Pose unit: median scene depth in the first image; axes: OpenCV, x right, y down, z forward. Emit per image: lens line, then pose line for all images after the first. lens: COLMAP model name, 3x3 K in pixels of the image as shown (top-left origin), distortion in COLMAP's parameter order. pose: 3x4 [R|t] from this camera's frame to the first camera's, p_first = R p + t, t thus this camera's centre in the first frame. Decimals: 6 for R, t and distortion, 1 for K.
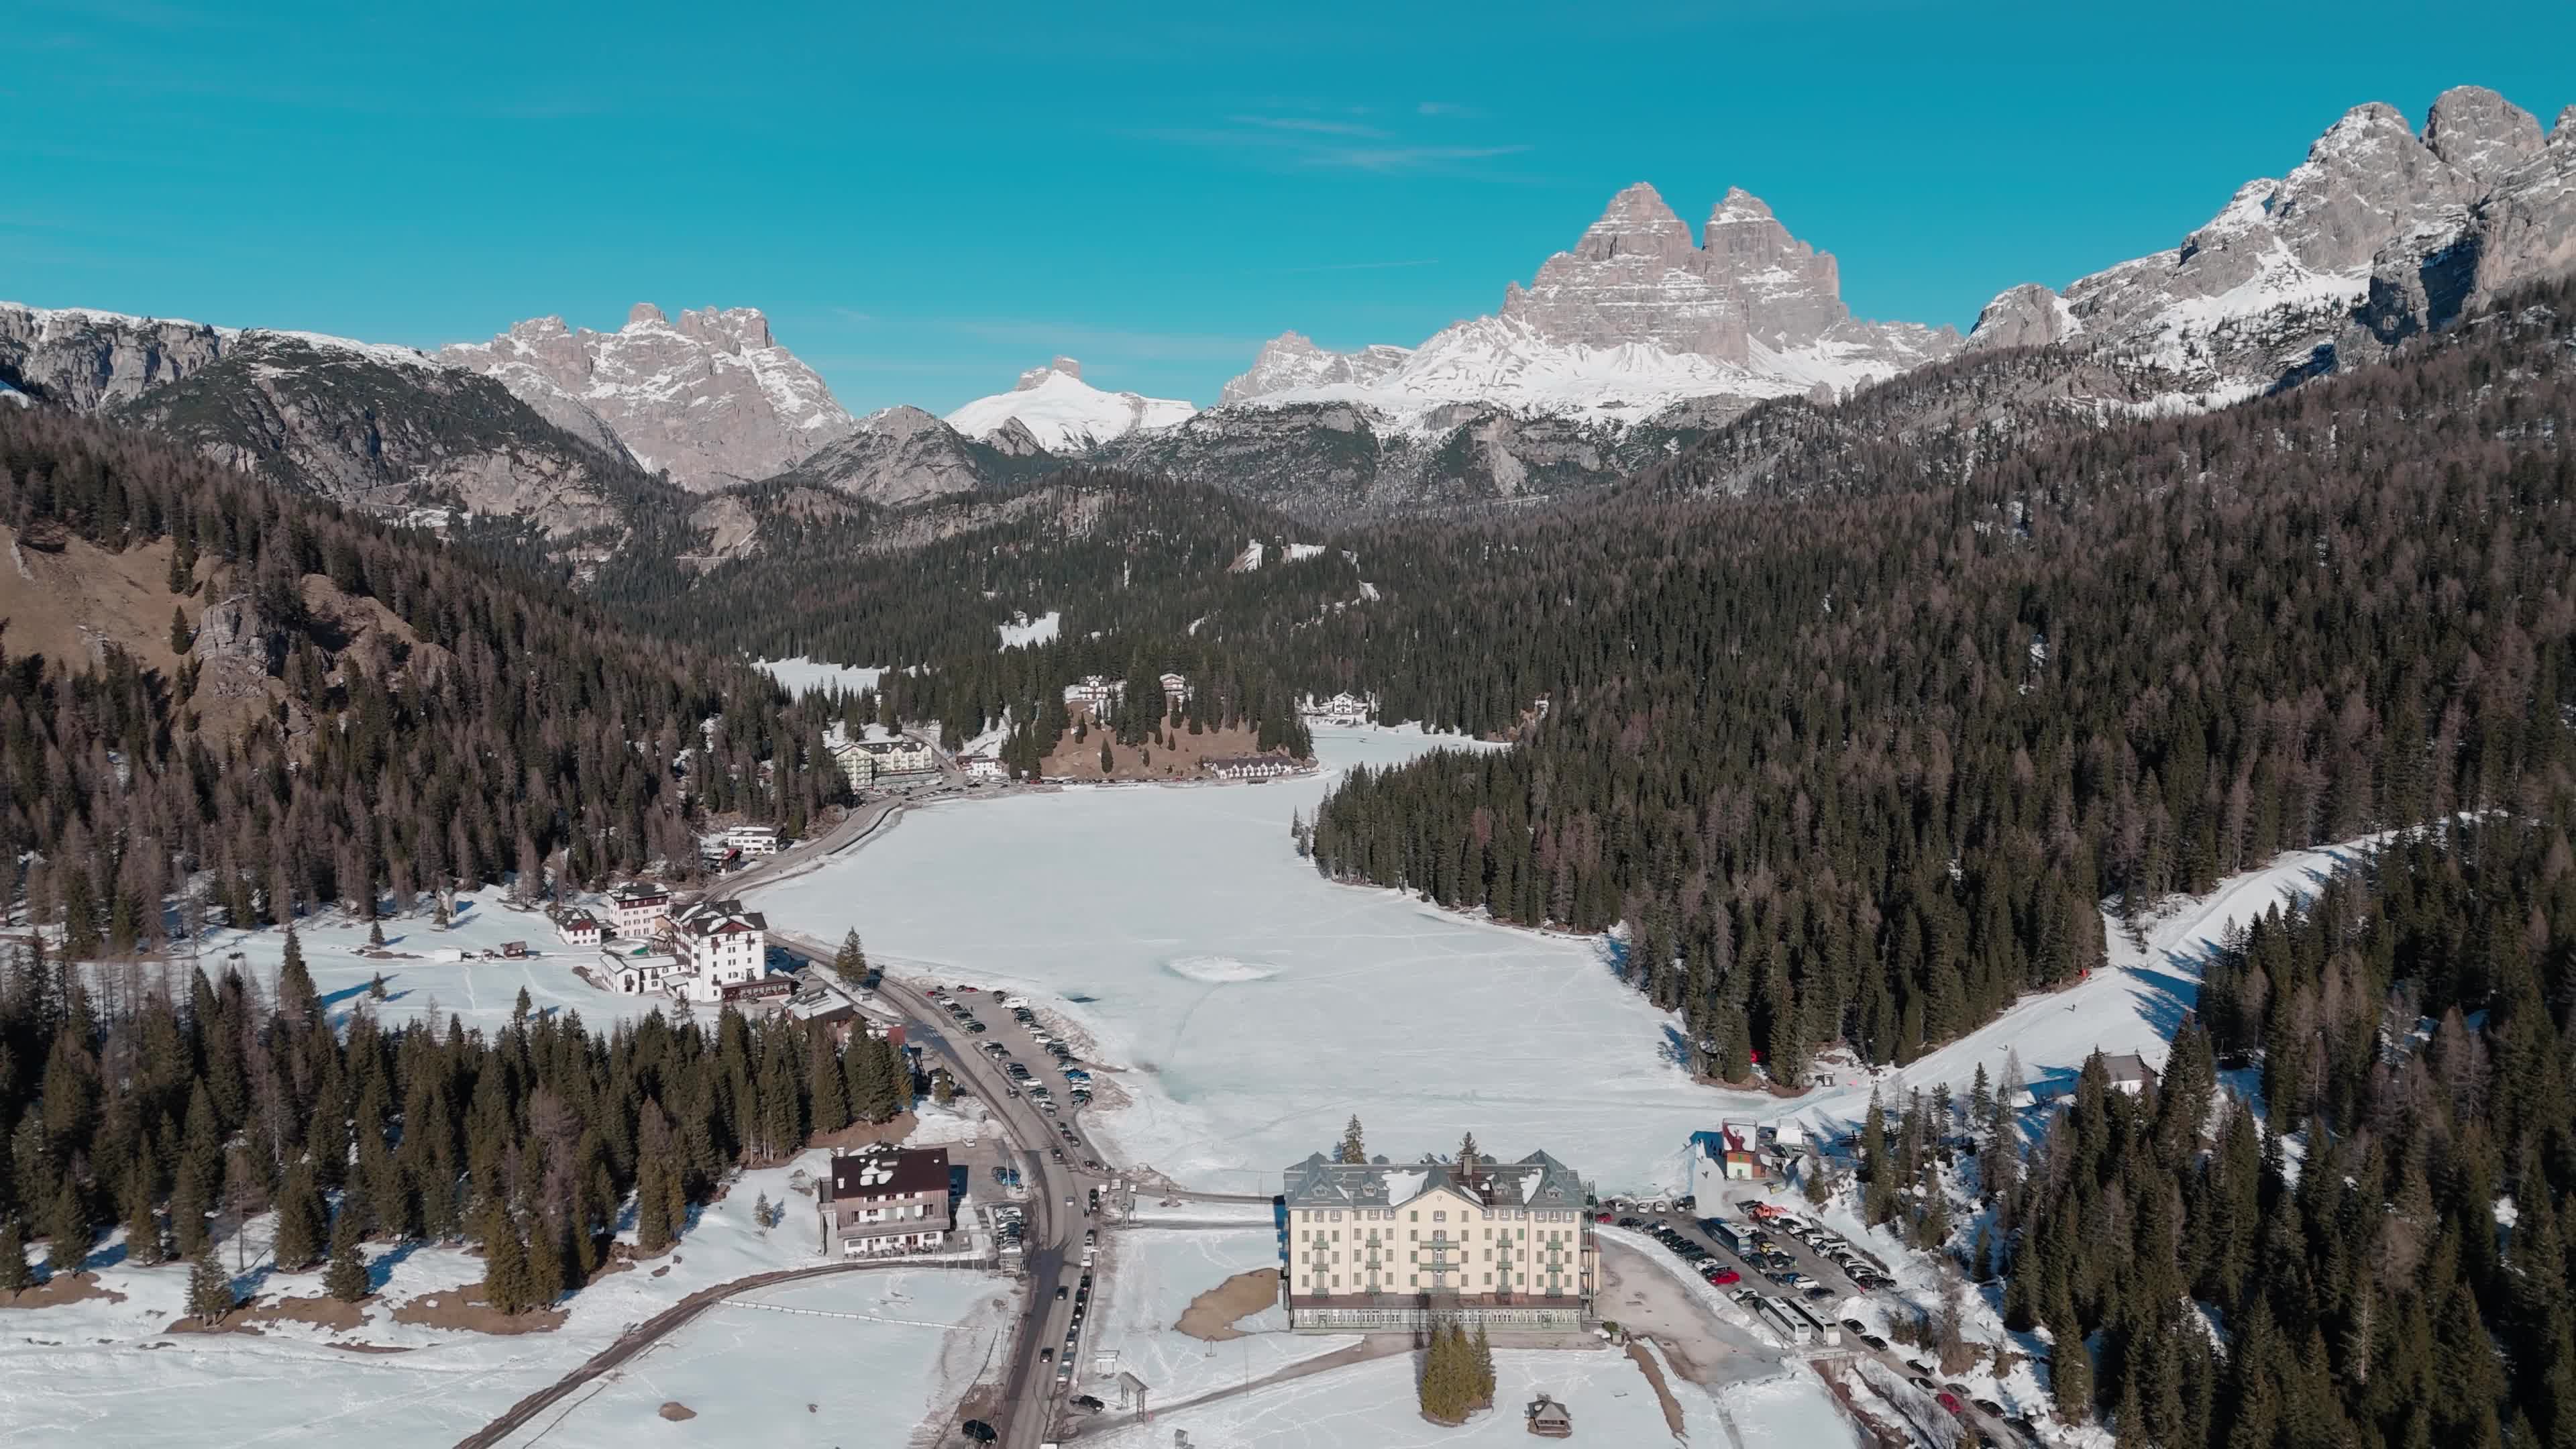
lens RADIAL K [[1887.9, 0, 1305.6], [0, 1887.9, 731.6], [0, 0, 1]] dist [0.073685, -0.060772]
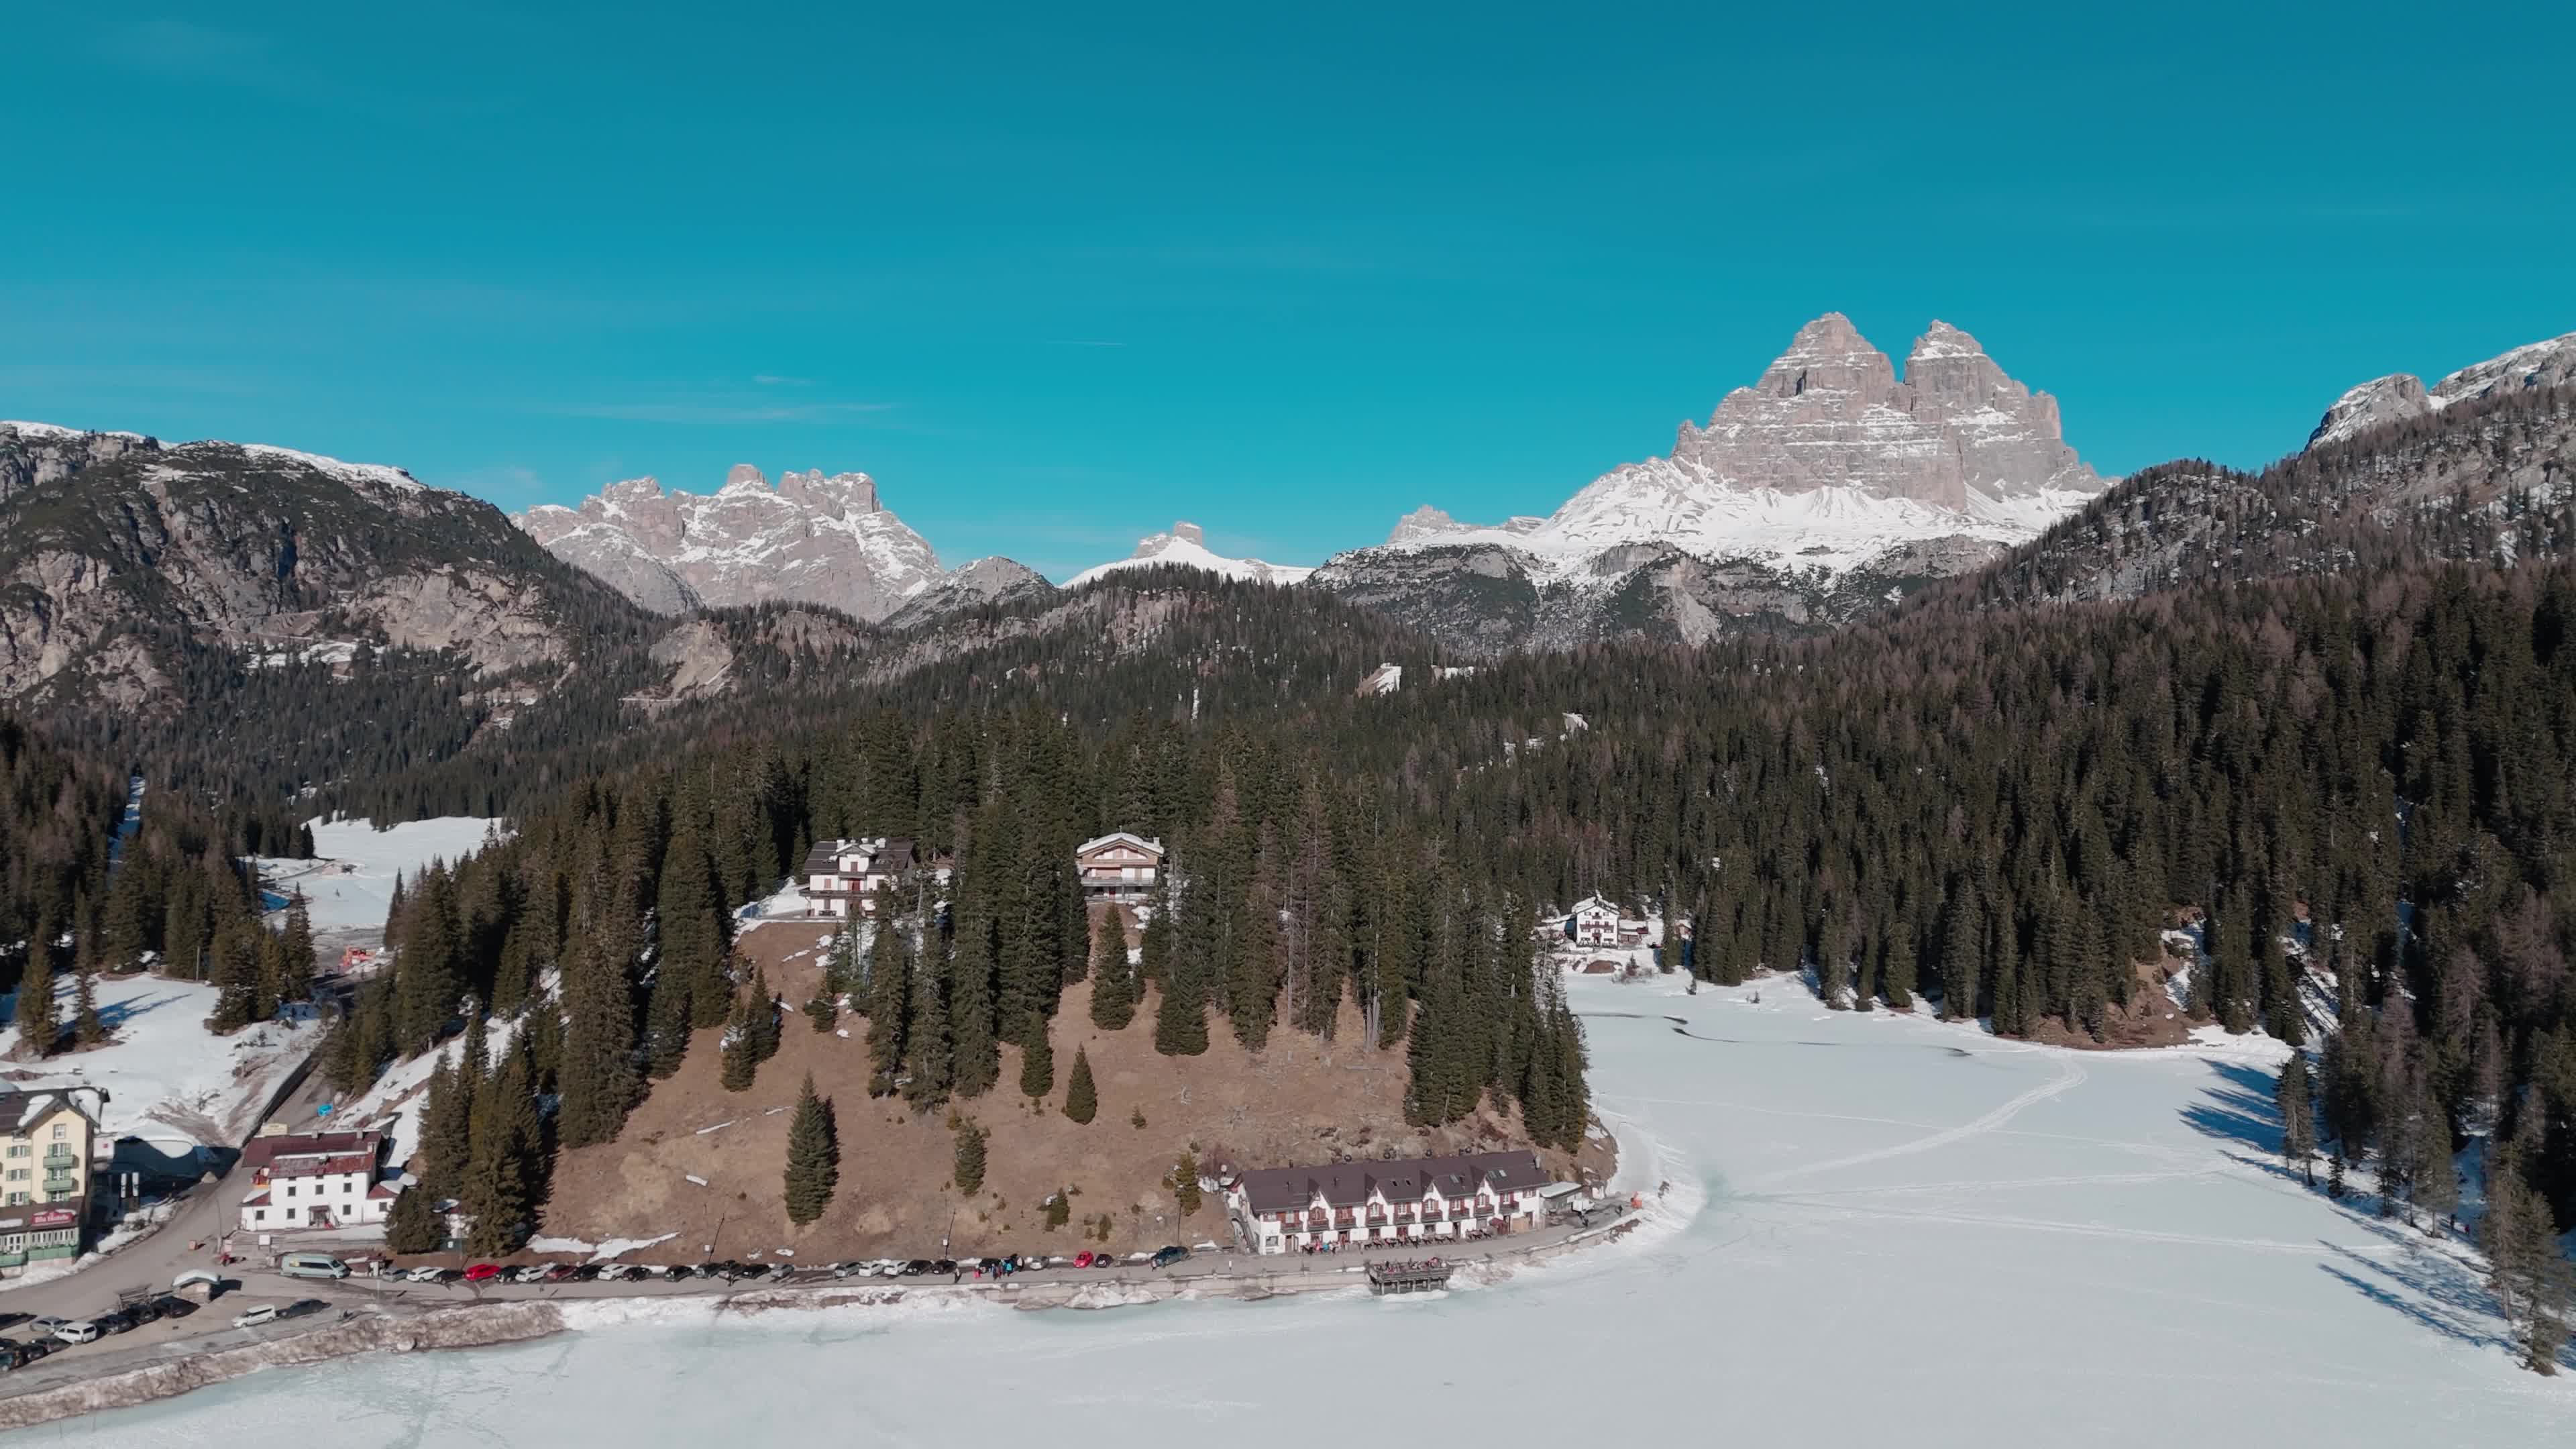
lens RADIAL K [[1882.6, 0, 1290.0], [0, 1882.6, 710.5], [0, 0, 1]] dist [0.079046, -0.072030]
pose [[0.996909, 0.006127, -0.078328, -0.007250], [-0.014924, 0.993570, -0.112232, -0.005819], [0.077137, 0.113054, 0.990590, 0.243795]]
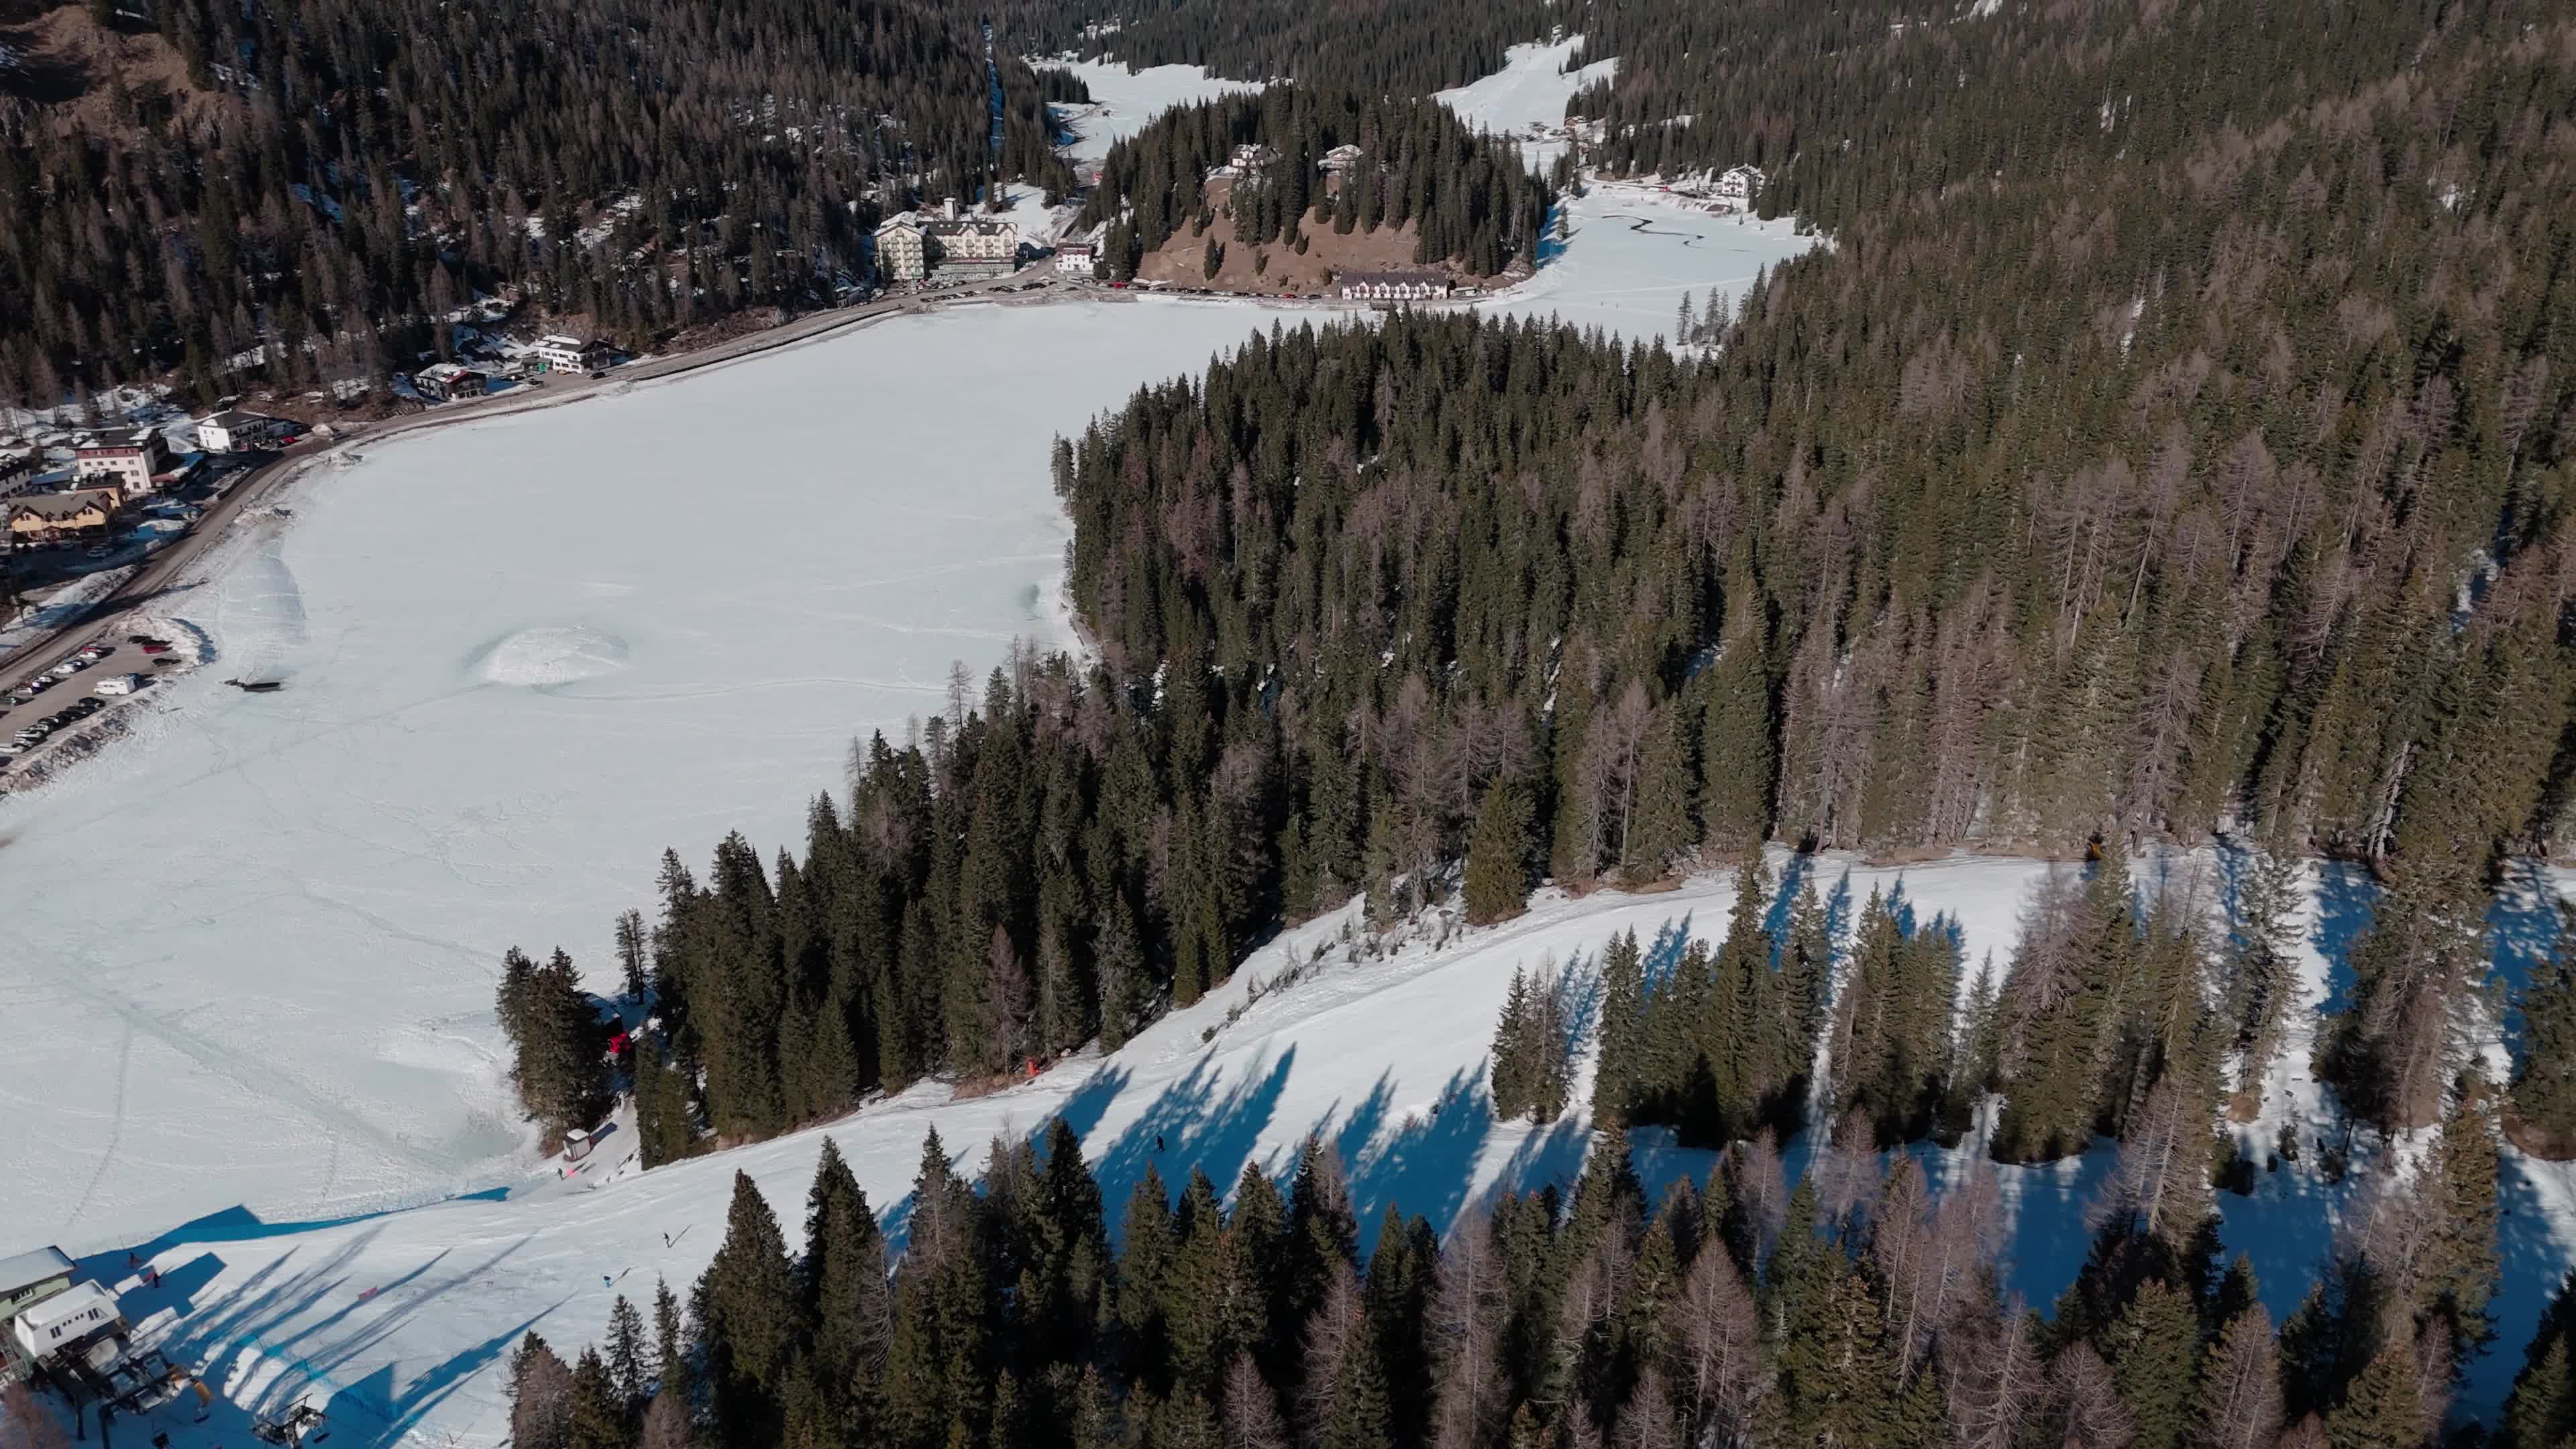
lens RADIAL K [[1887.9, 0, 1293.3], [0, 1887.9, 725.8], [0, 0, 1]] dist [0.073685, -0.060772]
pose [[0.895643, 0.174290, -0.409202, 0.092381], [-0.044347, 0.950433, 0.307750, -0.015038], [0.442557, -0.257487, 0.858978, 0.092525]]
